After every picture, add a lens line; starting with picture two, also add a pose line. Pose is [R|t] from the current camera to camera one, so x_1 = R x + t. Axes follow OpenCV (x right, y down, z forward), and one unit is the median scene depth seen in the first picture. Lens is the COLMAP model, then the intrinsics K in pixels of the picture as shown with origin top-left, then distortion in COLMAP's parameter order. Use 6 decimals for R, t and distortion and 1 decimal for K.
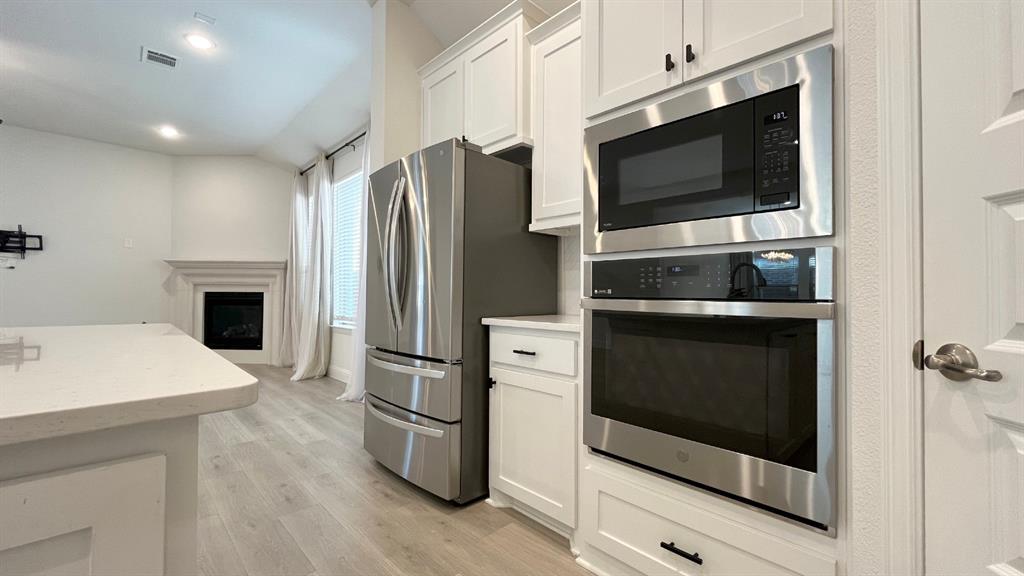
lens RADIAL K [[414.7, 0, 510.0], [0, 414.7, 287.7], [0, 0, 1]] dist [-0.003390, -0.000178]
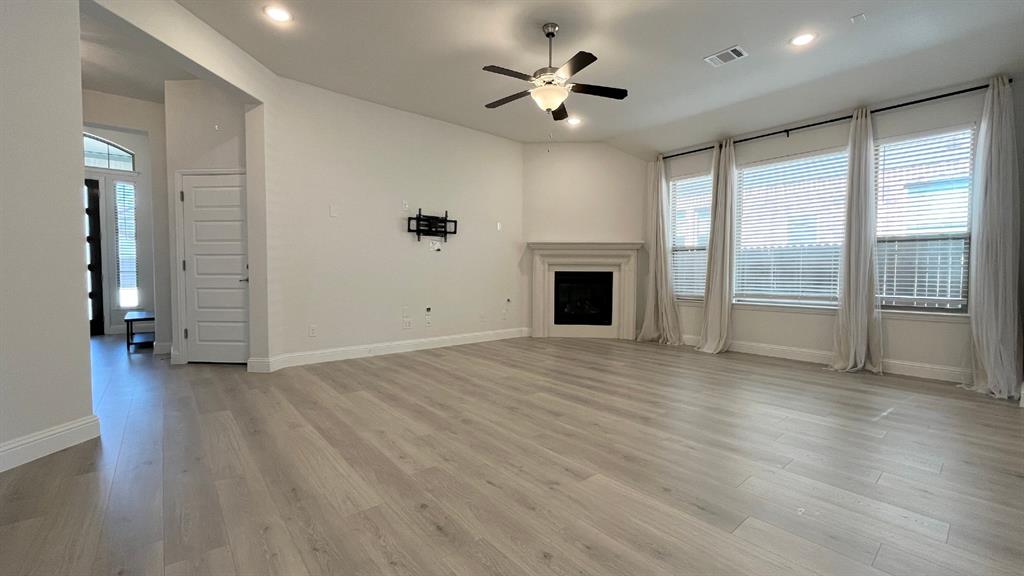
lens RADIAL K [[414.7, 0, 510.0], [0, 414.7, 287.7], [0, 0, 1]] dist [-0.003390, -0.000178]
pose [[0.998106, -0.000926, -0.061504, -0.931407], [0.004288, 0.998502, 0.054550, -0.007920], [0.061361, -0.054710, 0.996615, -0.096719]]
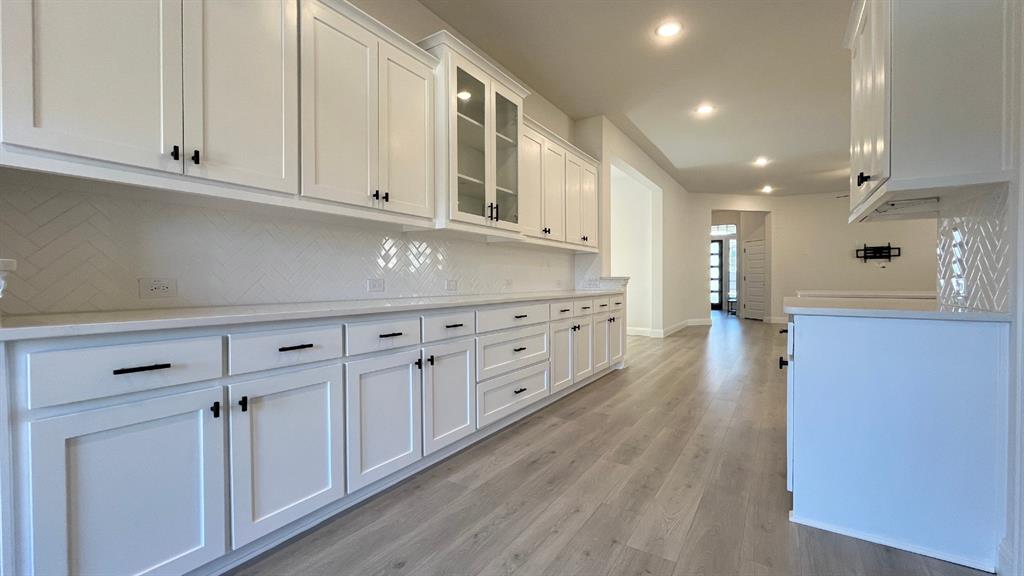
lens RADIAL K [[414.7, 0, 510.0], [0, 414.7, 287.7], [0, 0, 1]] dist [-0.003390, -0.000178]
pose [[0.222691, 0.008631, -0.974851, 0.165259], [0.020861, 0.999690, 0.013616, -0.017702], [0.974666, -0.023369, 0.222442, -0.946063]]
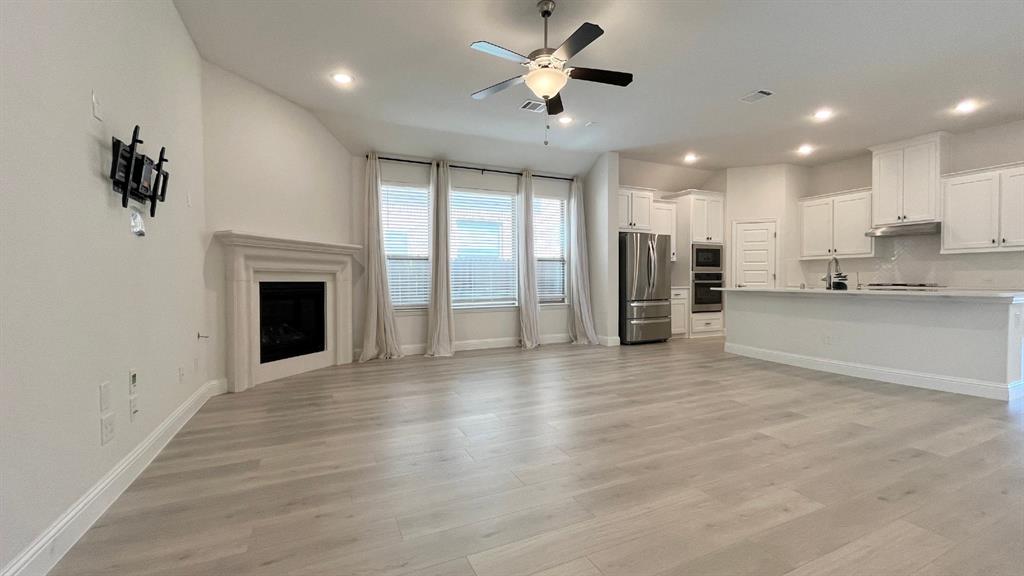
lens RADIAL K [[414.7, 0, 510.0], [0, 414.7, 287.7], [0, 0, 1]] dist [-0.003390, -0.000178]
pose [[0.320747, -0.025318, 0.946827, -1.487580], [-0.006504, 0.999560, 0.028931, -0.004022], [-0.947143, -0.015438, 0.320441, 0.444542]]
